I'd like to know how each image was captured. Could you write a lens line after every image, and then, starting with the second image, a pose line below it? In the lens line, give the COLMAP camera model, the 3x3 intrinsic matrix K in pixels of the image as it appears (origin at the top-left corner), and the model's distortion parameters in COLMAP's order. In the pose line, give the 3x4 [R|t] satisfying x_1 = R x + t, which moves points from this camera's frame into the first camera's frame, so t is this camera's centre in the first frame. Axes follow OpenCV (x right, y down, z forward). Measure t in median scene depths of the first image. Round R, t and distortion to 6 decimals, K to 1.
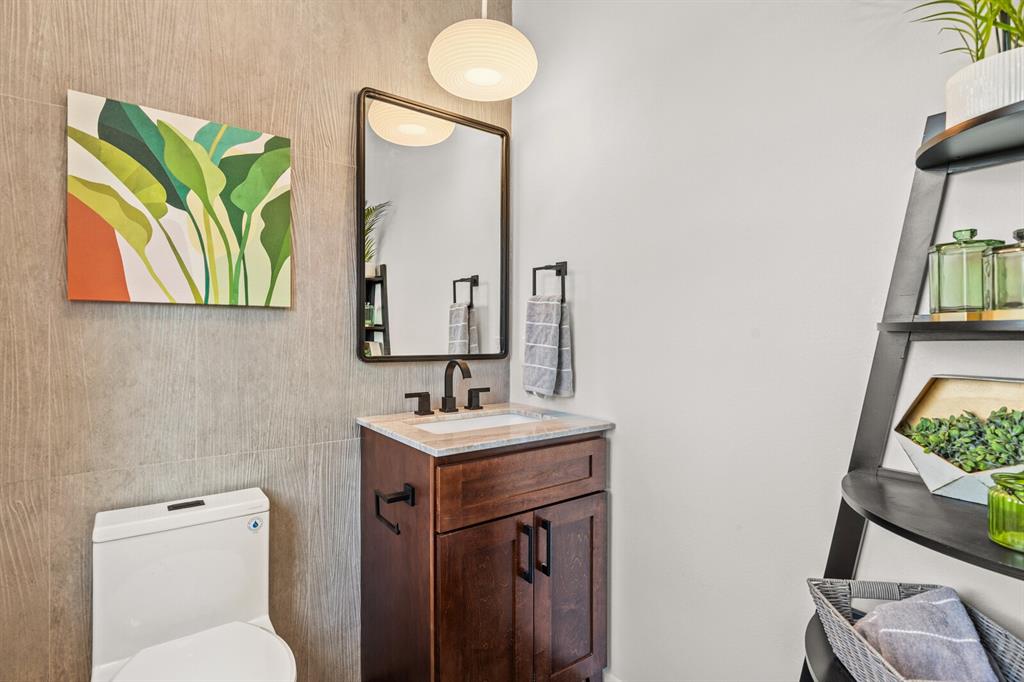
lens RADIAL K [[516.0, 0, 512.2], [0, 516.0, 337.6], [0, 0, 1]] dist [-0.003829, 0.000471]
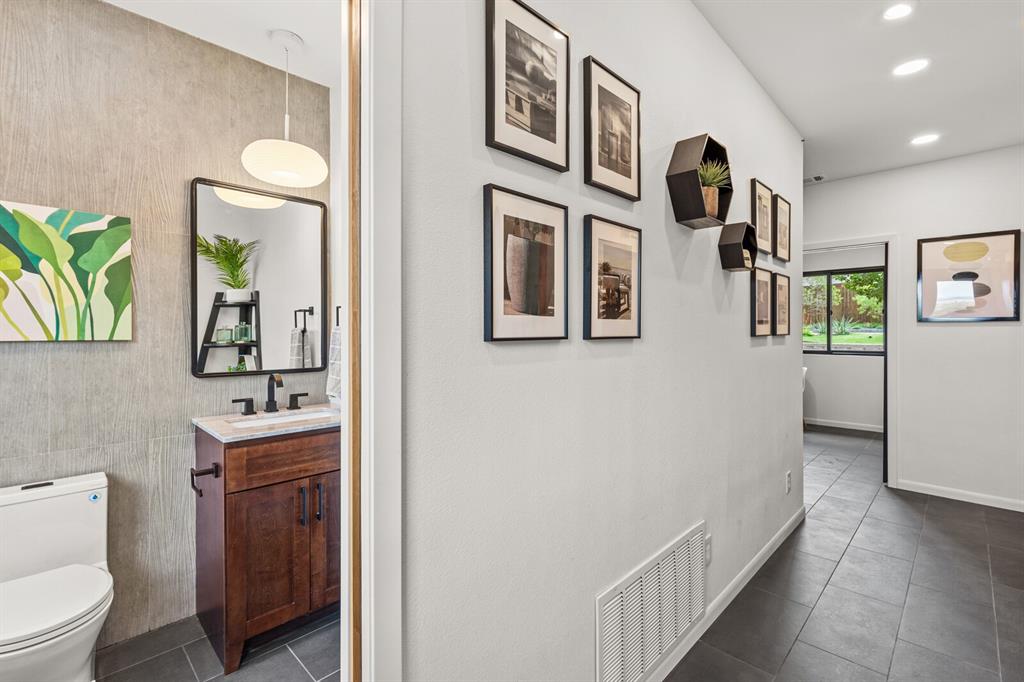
lens RADIAL K [[468.7, 0, 512.1], [0, 468.7, 336.4], [0, 0, 1]] dist [0.001661, 0.001232]
pose [[0.989022, -0.008644, 0.147513, 0.402437], [0.009269, 0.999951, -0.003553, -0.056892], [-0.147475, 0.004881, 0.989054, -0.402079]]
